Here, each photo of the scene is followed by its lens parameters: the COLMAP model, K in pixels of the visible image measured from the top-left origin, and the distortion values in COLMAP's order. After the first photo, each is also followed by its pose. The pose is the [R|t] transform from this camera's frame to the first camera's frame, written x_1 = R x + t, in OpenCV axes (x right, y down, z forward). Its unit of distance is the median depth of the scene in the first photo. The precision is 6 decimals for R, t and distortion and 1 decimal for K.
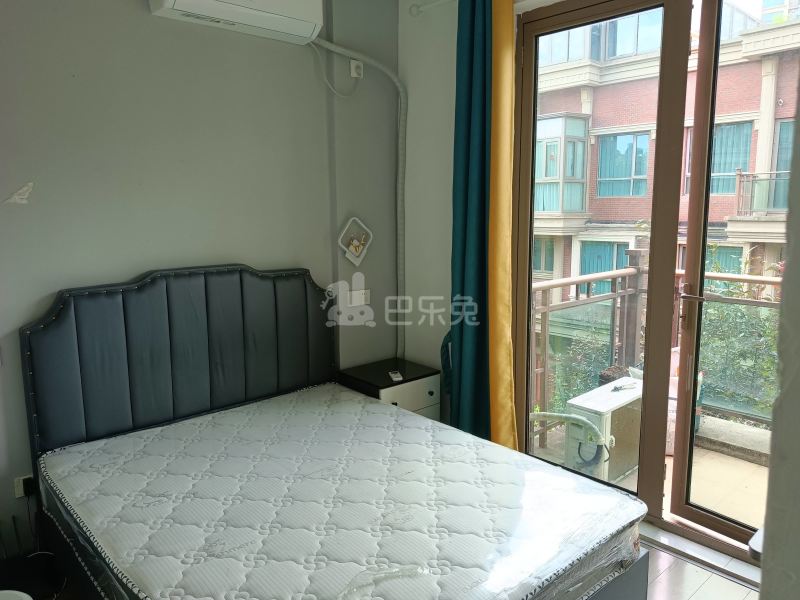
lens RADIAL K [[598.1, 0, 401.5], [0, 598.1, 296.9], [0, 0, 1]] dist [0.039899, -0.051196]
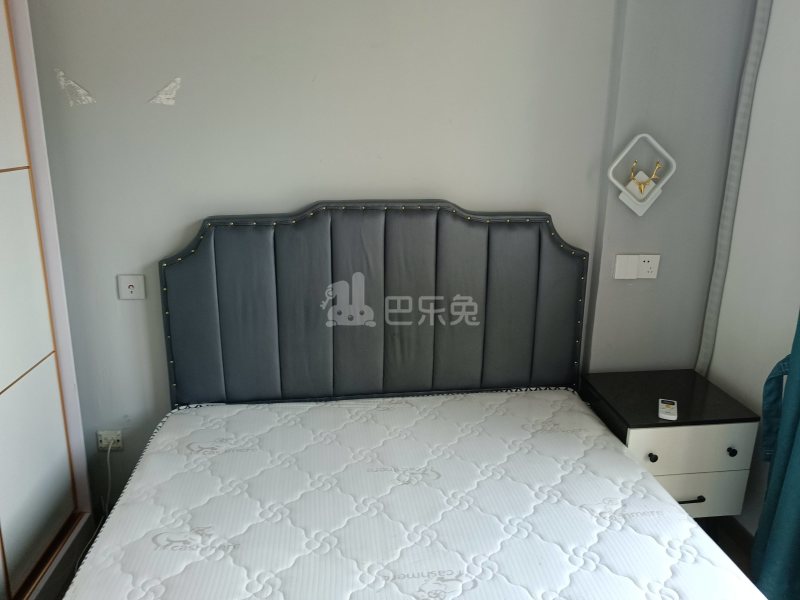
lens RADIAL K [[598.1, 0, 405.9], [0, 598.1, 298.8], [0, 0, 1]] dist [0.039899, -0.051196]
pose [[0.821893, 0.171398, -0.543244, 0.087497], [-0.098951, 0.982119, 0.160161, -0.048065], [0.560982, -0.077881, 0.824157, 0.391702]]
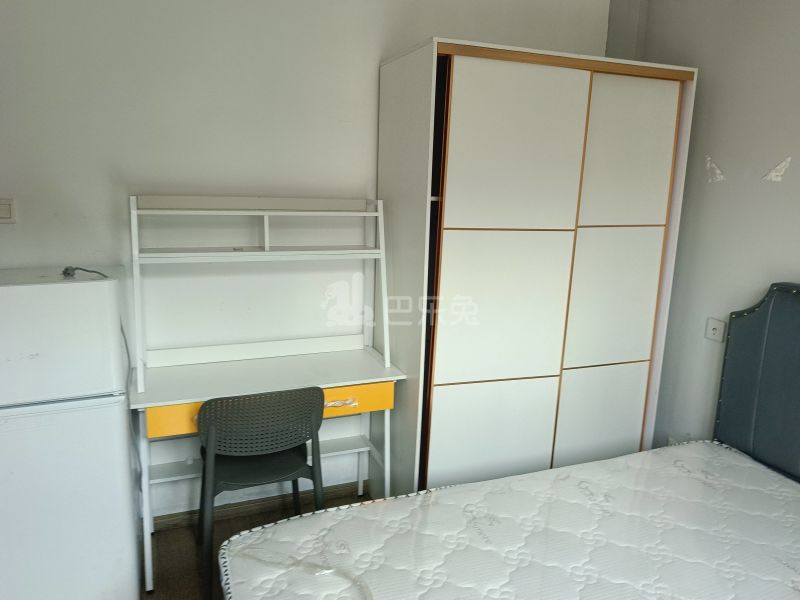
lens RADIAL K [[598.1, 0, 399.1], [0, 598.1, 303.2], [0, 0, 1]] dist [0.039899, -0.051196]
pose [[-0.355484, 0.184091, -0.916374, 0.350429], [-0.157193, 0.954673, 0.252764, -0.094269], [0.921369, 0.233901, -0.310433, 0.632813]]
